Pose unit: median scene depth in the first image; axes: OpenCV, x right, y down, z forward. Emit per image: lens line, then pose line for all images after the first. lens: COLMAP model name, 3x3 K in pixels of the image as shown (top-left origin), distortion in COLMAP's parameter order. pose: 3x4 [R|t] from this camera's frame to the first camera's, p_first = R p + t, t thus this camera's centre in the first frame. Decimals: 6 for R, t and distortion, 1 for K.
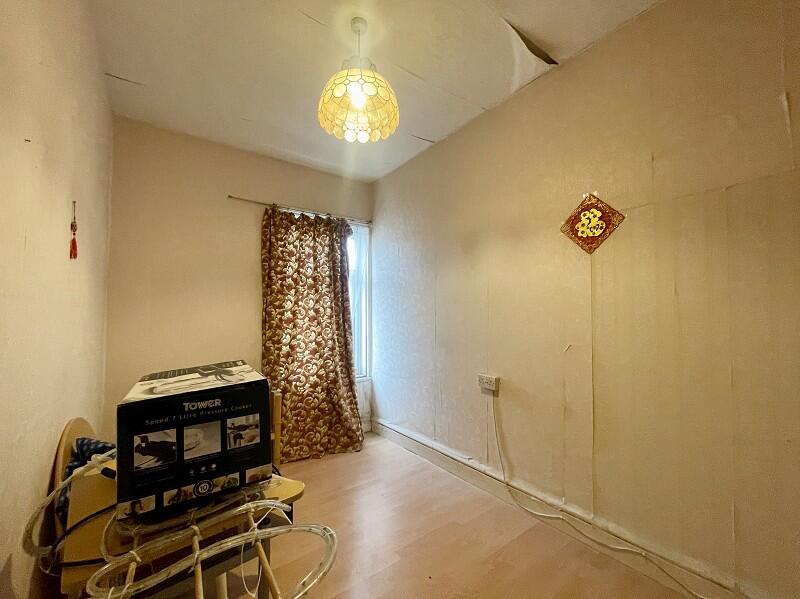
lens RADIAL K [[326.9, 0, 397.5], [0, 326.9, 302.5], [0, 0, 1]] dist [0.000425, -0.000078]
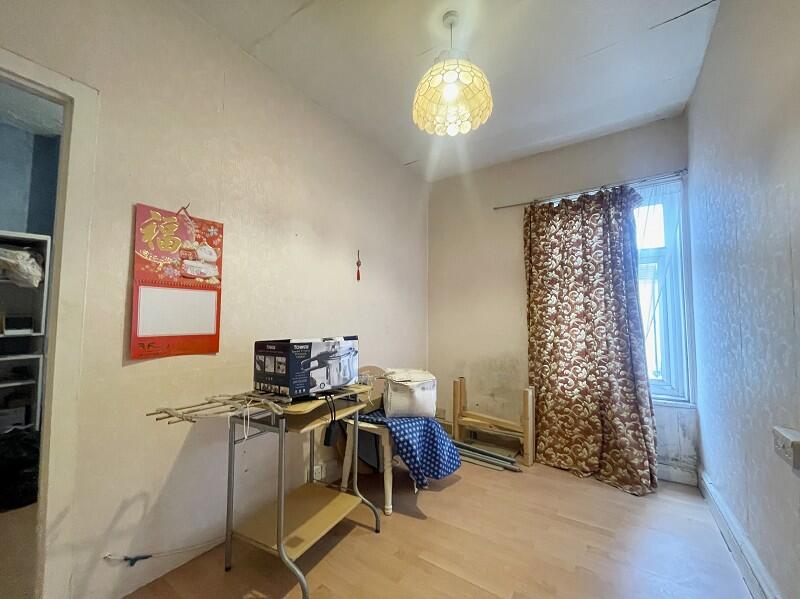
lens RADIAL K [[326.9, 0, 402.5], [0, 326.9, 303.4], [0, 0, 1]] dist [0.000425, -0.000078]
pose [[0.339446, -0.039286, -0.939805, 0.404335], [0.032861, 0.999013, -0.029892, 0.030383], [0.940051, -0.020736, 0.340402, 0.267330]]
